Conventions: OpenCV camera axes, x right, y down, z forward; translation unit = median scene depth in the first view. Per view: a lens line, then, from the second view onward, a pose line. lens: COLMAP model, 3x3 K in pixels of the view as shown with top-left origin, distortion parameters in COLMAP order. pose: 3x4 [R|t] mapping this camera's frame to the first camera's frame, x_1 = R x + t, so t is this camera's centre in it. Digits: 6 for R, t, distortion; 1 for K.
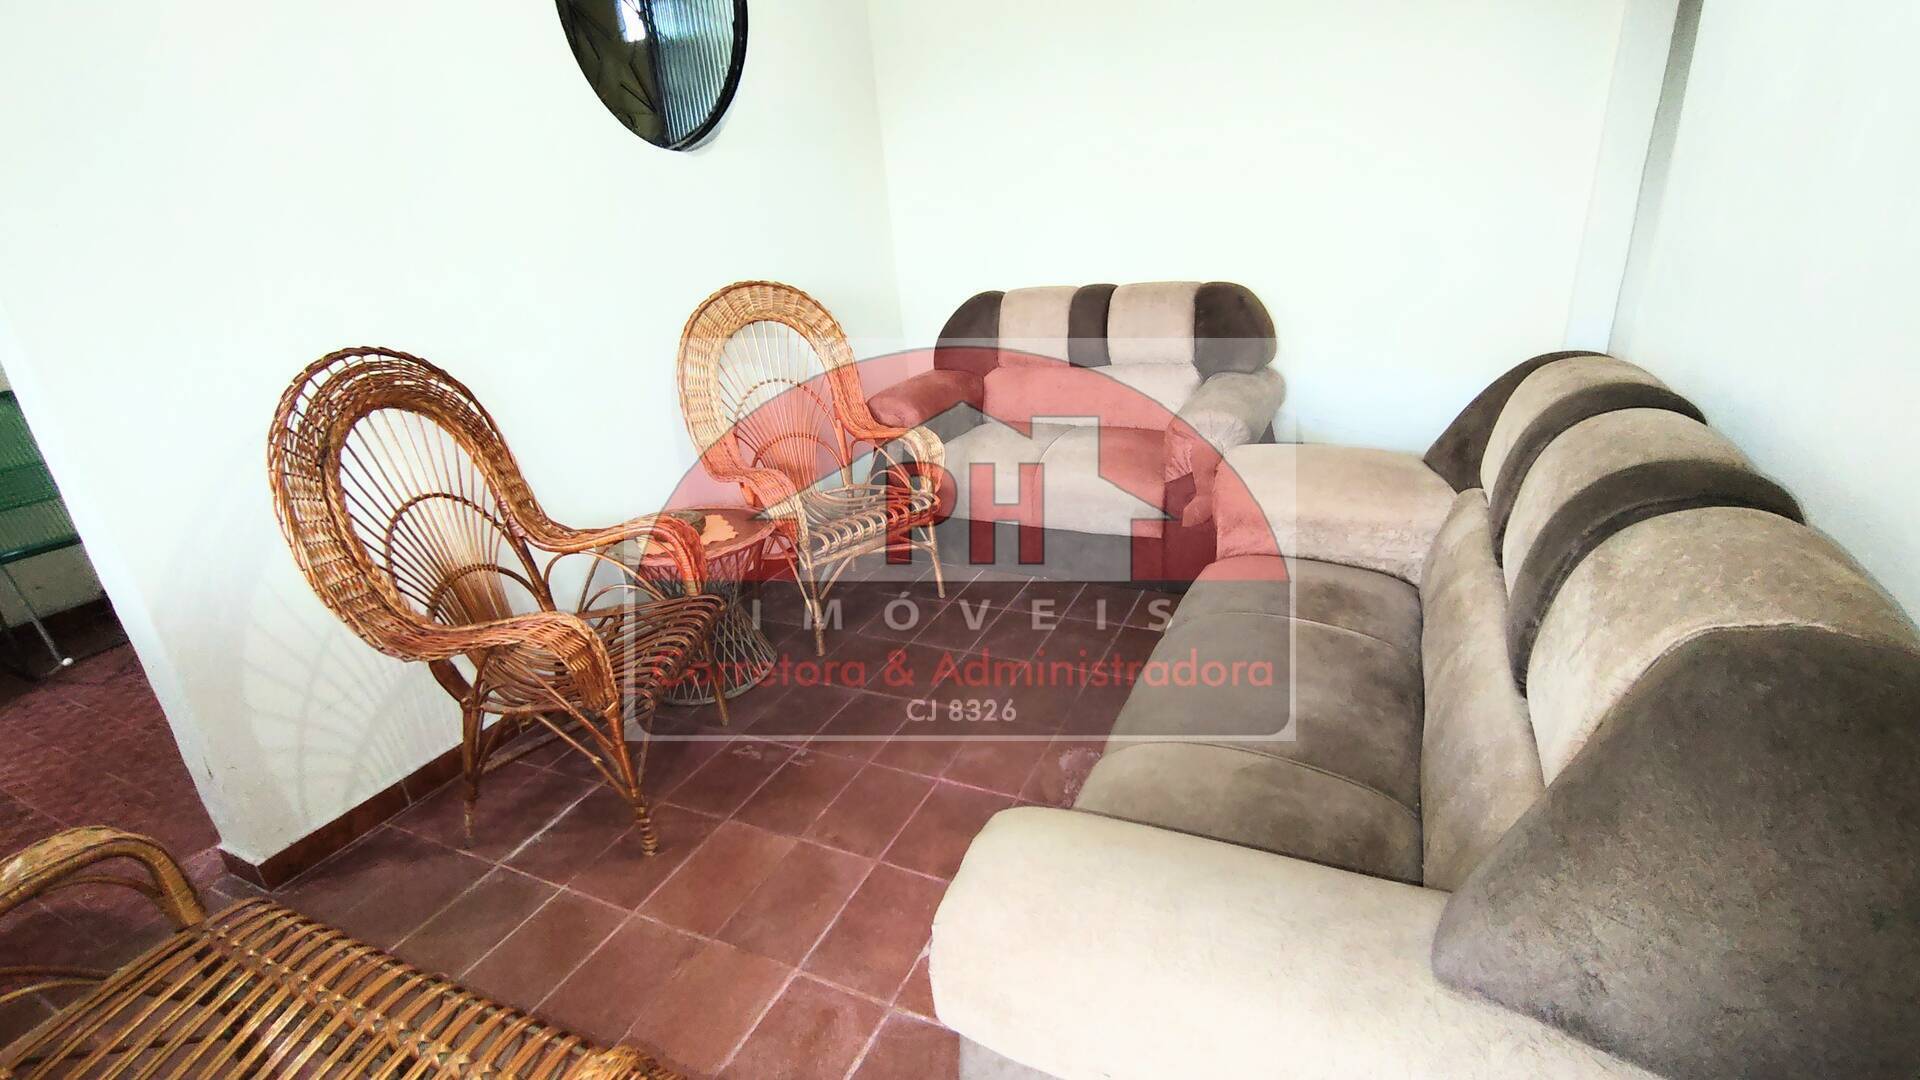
lens RADIAL K [[879.1, 0, 960.0], [0, 879.1, 540.0], [0, 0, 1]] dist [-0.002686, 0.001850]
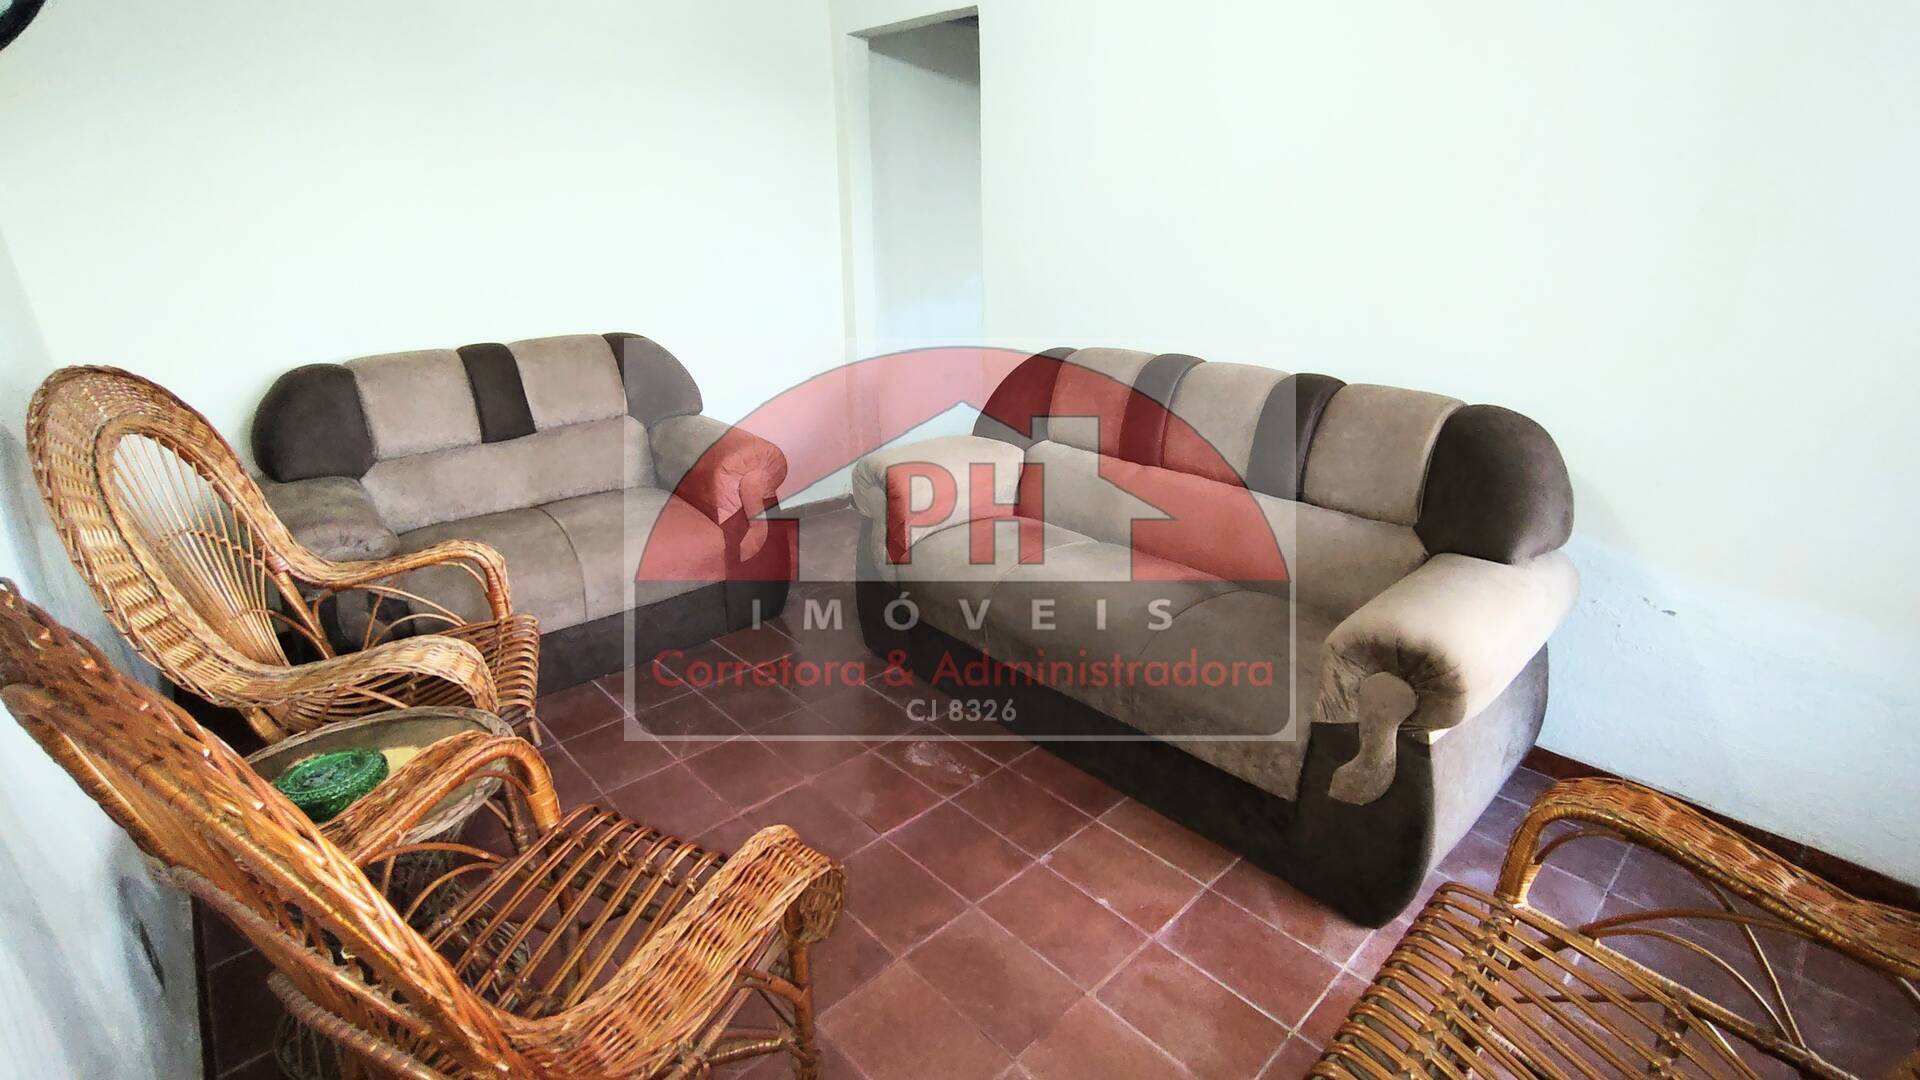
lens RADIAL K [[879.1, 0, 960.0], [0, 879.1, 540.0], [0, 0, 1]] dist [-0.002686, 0.001850]
pose [[0.364109, -0.247073, 0.897986, -0.598764], [0.318197, 0.939155, 0.129380, -0.096294], [-0.875315, 0.238628, 0.420573, 0.356235]]
